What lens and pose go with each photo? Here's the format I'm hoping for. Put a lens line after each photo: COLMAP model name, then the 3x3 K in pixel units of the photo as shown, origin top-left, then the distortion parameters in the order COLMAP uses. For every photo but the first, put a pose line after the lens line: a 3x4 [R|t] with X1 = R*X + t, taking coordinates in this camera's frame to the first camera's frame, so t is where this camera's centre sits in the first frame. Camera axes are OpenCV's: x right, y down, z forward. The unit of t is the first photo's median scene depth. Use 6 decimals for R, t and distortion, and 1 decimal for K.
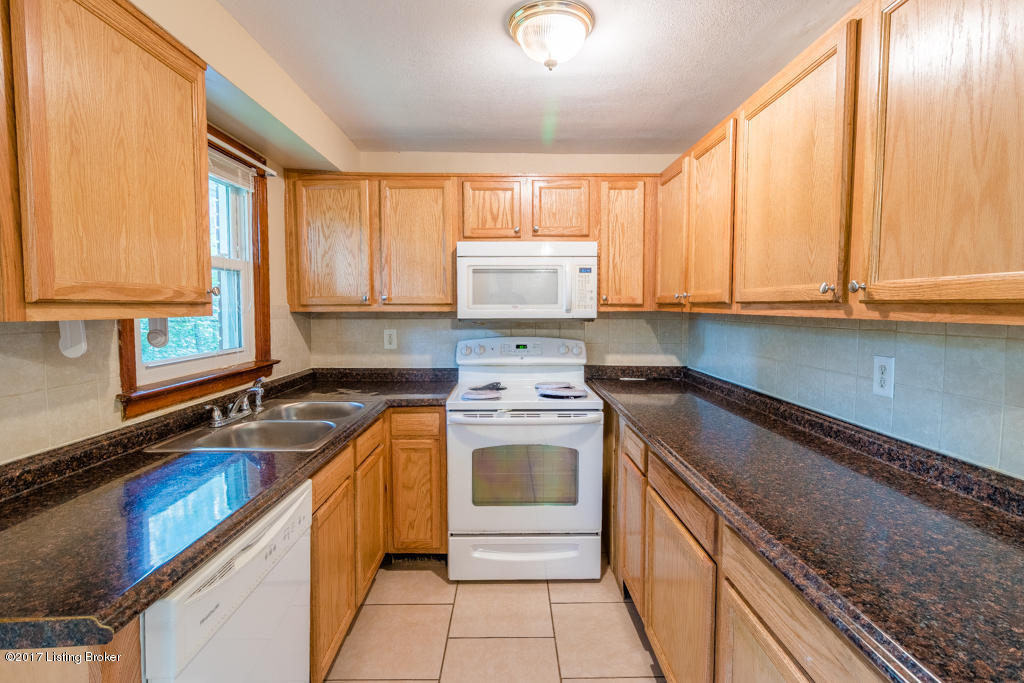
lens RADIAL K [[473.9, 0, 516.0], [0, 473.9, 334.2], [0, 0, 1]] dist [-0.000401, 0.001446]
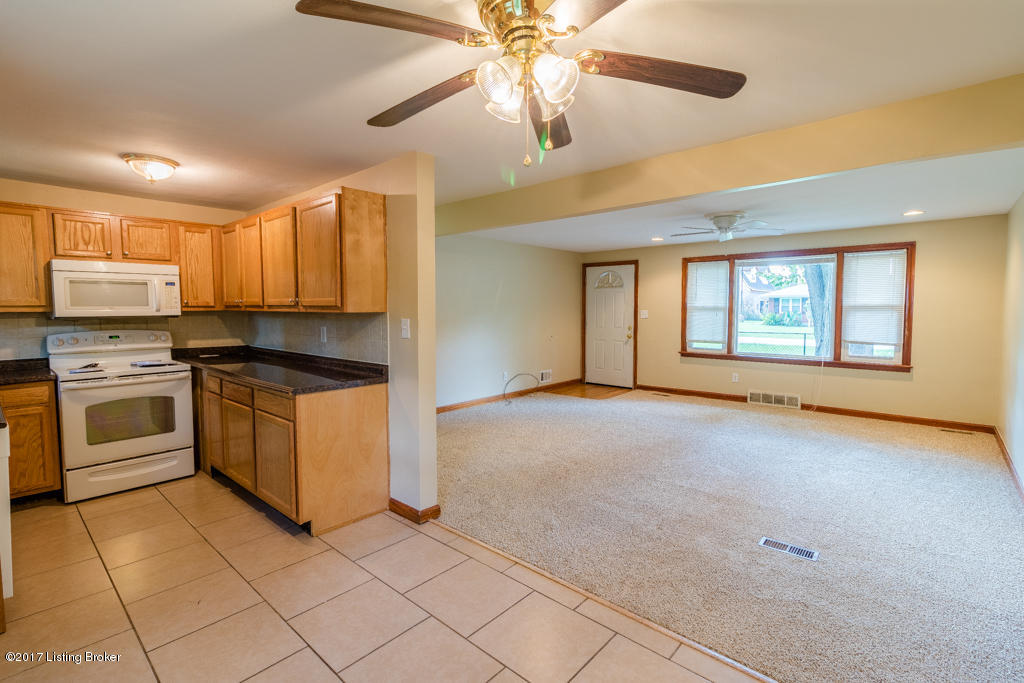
lens RADIAL K [[473.9, 0, 516.6], [0, 473.9, 335.7], [0, 0, 1]] dist [-0.000401, 0.001446]
pose [[0.677268, -0.046283, 0.734279, -0.225536], [0.044167, 0.998777, 0.022218, 0.047018], [-0.734409, 0.017383, 0.678484, -0.847560]]
